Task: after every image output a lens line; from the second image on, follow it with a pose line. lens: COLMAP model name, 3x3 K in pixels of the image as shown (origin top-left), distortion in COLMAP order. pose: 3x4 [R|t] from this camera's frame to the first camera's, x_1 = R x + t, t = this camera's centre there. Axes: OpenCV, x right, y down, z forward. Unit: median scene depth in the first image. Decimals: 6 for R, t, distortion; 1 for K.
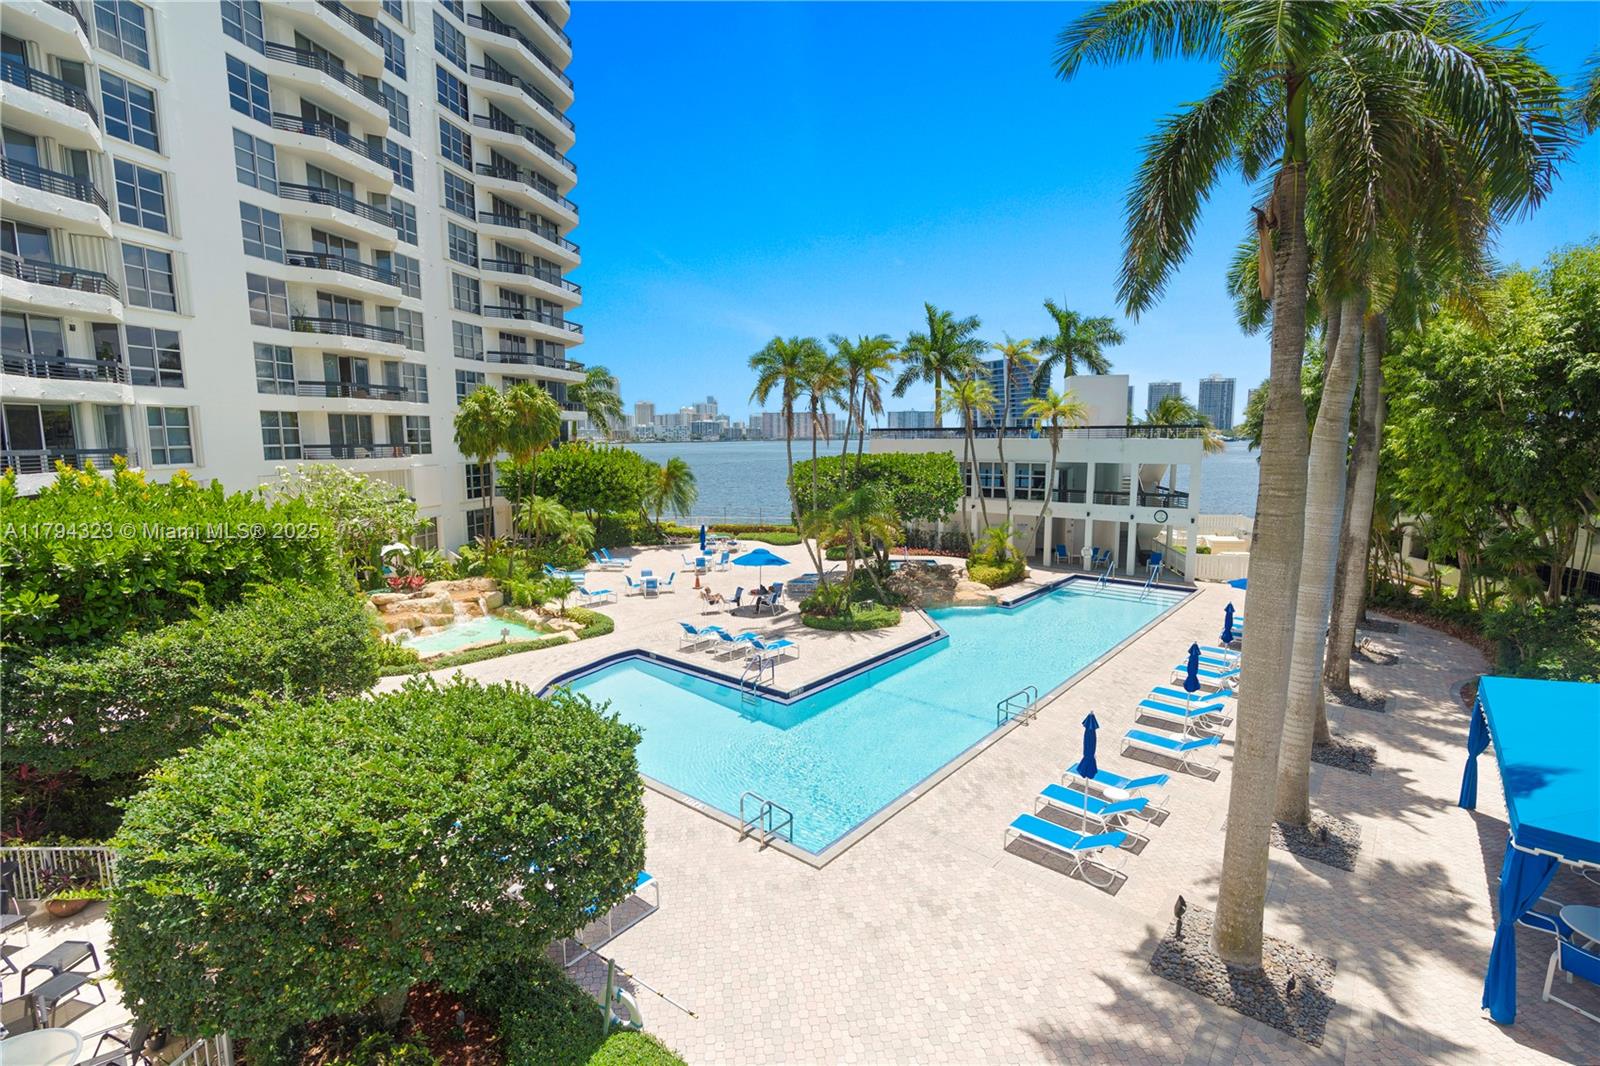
lens RADIAL K [[723.2, 0, 796.7], [0, 723.2, 528.0], [0, 0, 1]] dist [-0.007236, 0.000782]
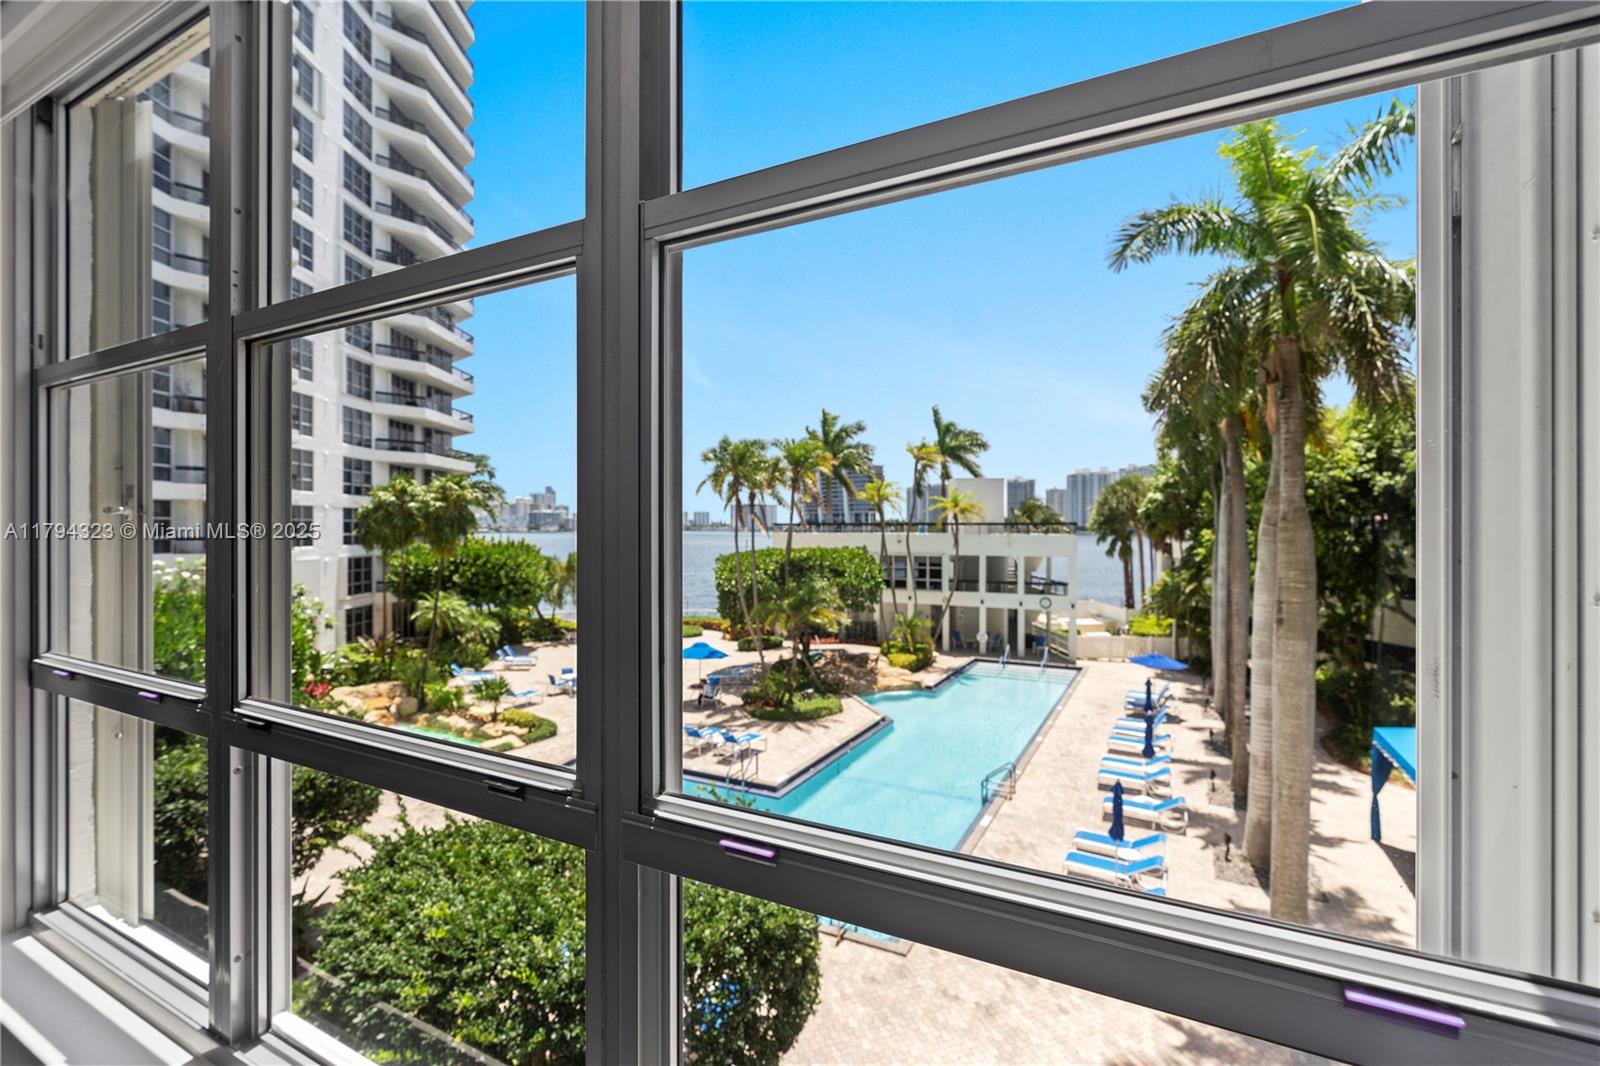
lens RADIAL K [[712.4, 0, 800.0], [0, 712.4, 533.0], [0, 0, 1]] dist [-0.010730, 0.000107]
pose [[0.976329, 0.005285, 0.216225, -0.102630], [0.020435, 0.992976, -0.116541, -0.003009], [-0.215322, 0.118201, 0.969363, -0.004549]]
